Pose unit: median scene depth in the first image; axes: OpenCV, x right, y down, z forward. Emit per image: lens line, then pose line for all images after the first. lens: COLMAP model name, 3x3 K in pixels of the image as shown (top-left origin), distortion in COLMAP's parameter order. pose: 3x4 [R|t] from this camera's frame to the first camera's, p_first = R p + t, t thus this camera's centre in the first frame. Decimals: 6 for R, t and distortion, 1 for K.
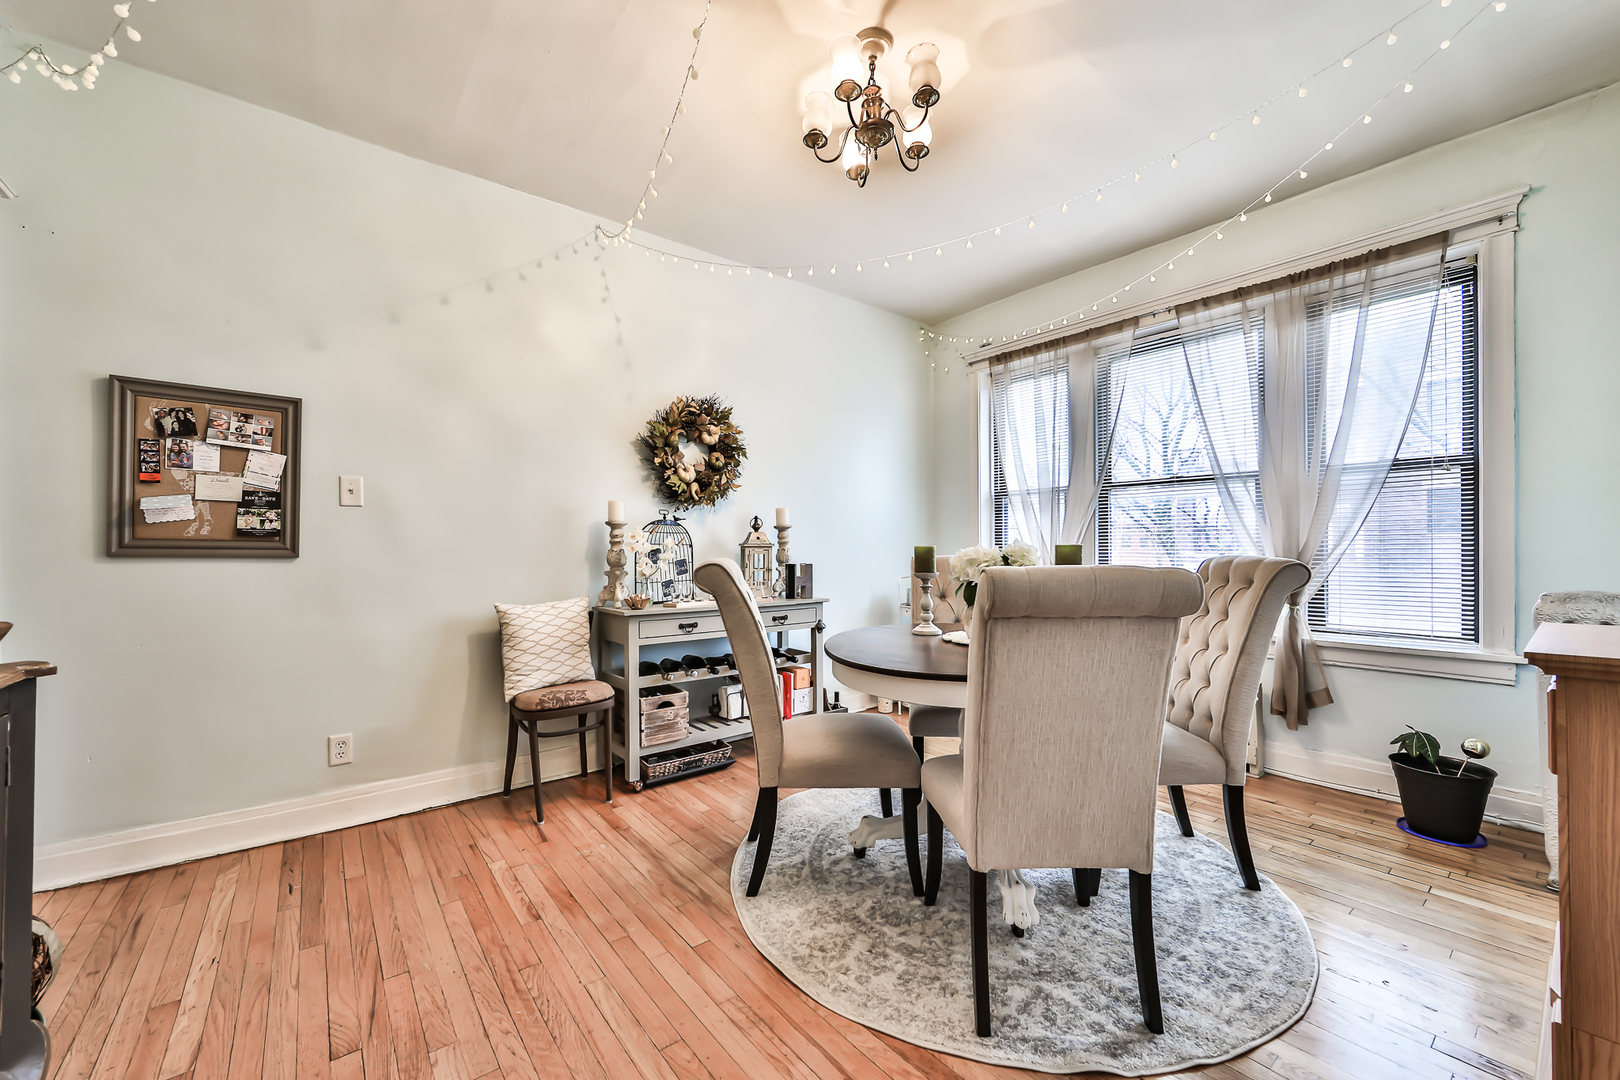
lens RADIAL K [[637.5, 0, 804.3], [0, 637.5, 542.6], [0, 0, 1]] dist [-0.010682, 0.001301]
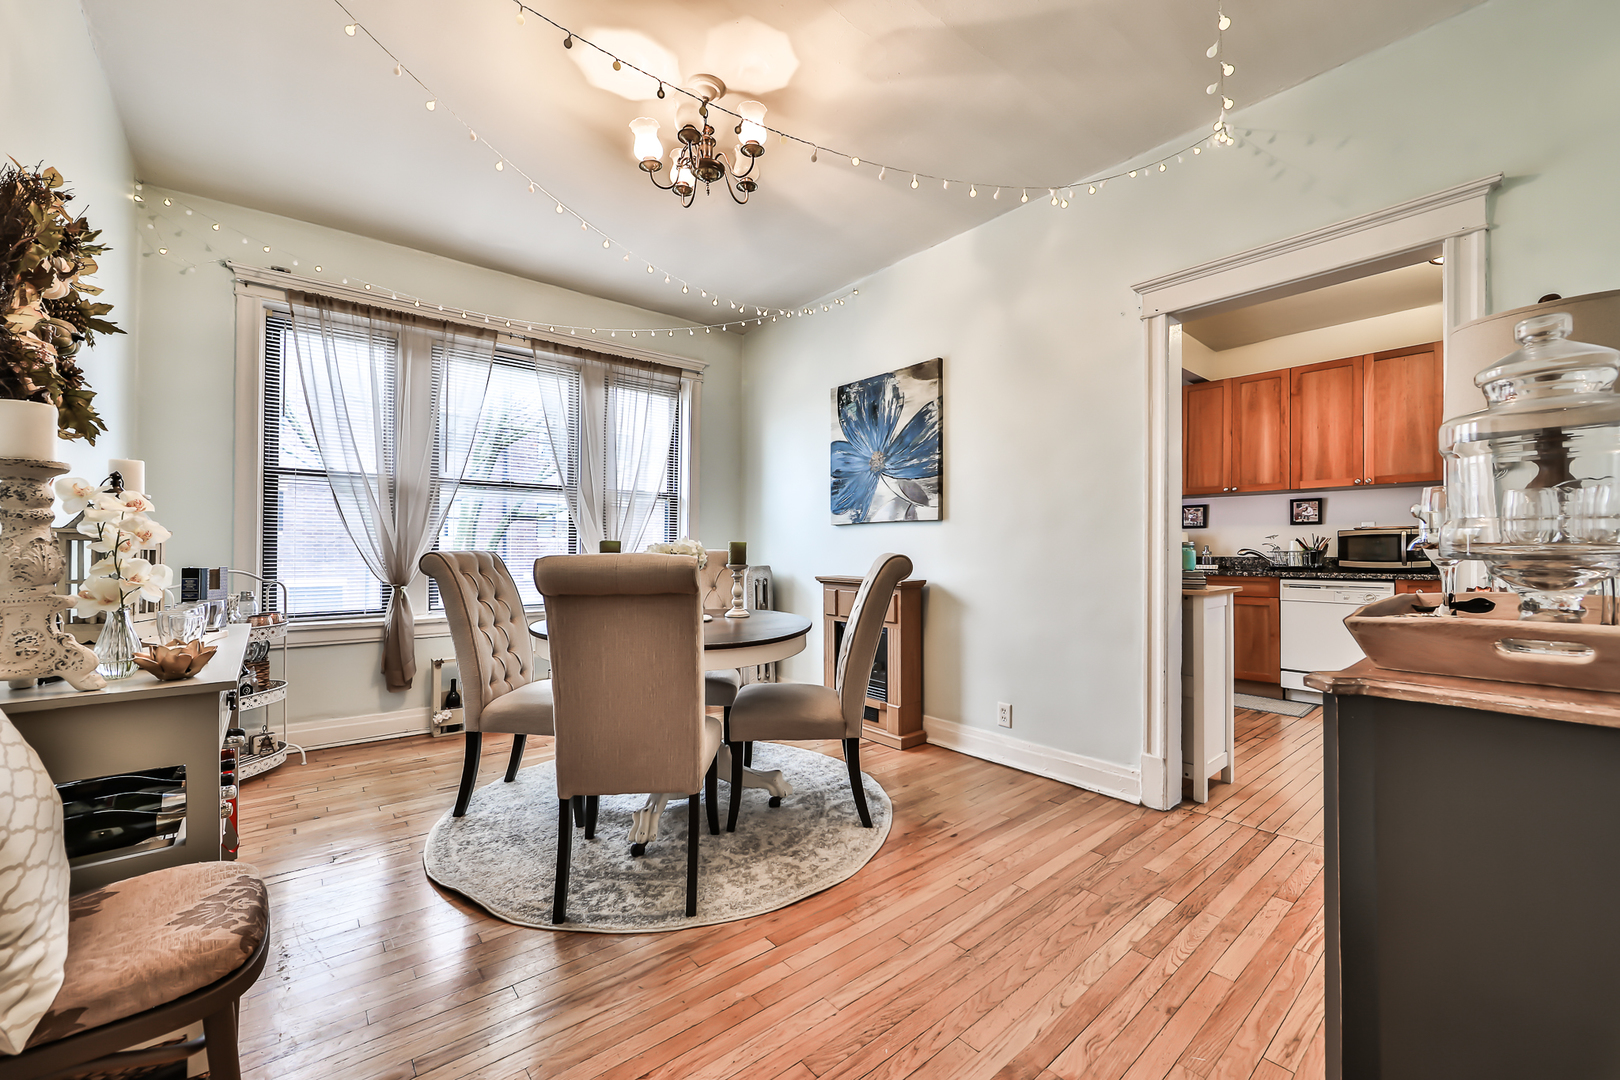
lens RADIAL K [[637.5, 0, 819.3], [0, 637.5, 548.5], [0, 0, 1]] dist [-0.010682, 0.001301]
pose [[-0.030055, 0.001413, 0.999547, -0.749312], [-0.010512, 0.999943, -0.001730, 0.014457], [-0.999493, -0.010559, -0.030038, 0.624210]]
